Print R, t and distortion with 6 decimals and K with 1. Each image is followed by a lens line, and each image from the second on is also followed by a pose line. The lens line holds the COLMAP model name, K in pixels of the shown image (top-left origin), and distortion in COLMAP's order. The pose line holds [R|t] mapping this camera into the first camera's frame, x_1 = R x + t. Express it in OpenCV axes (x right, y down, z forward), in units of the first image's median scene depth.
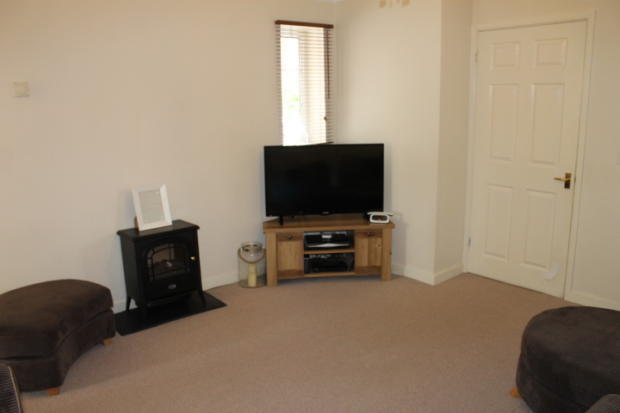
lens RADIAL K [[531.3, 0, 307.7], [0, 531.3, 206.8], [0, 0, 1]] dist [-0.159526, 0.162604]
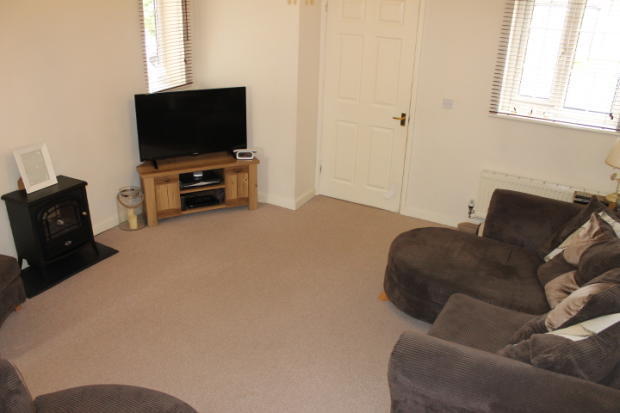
lens RADIAL K [[531.3, 0, 307.7], [0, 531.3, 206.8], [0, 0, 1]] dist [-0.159526, 0.162604]
pose [[0.928780, -0.104092, 0.355714, -0.150363], [0.031340, 0.978371, 0.204469, -0.096559], [-0.369304, -0.178759, 0.911954, -0.081493]]
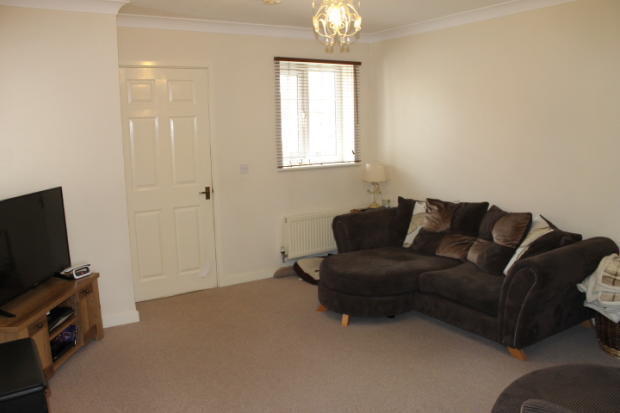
lens RADIAL K [[531.3, 0, 307.7], [0, 531.3, 206.8], [0, 0, 1]] dist [-0.159526, 0.162604]
pose [[0.127968, -0.140695, 0.981748, -0.634358], [0.228400, 0.967460, 0.108876, -0.088973], [-0.965120, 0.210299, 0.155938, 0.499617]]
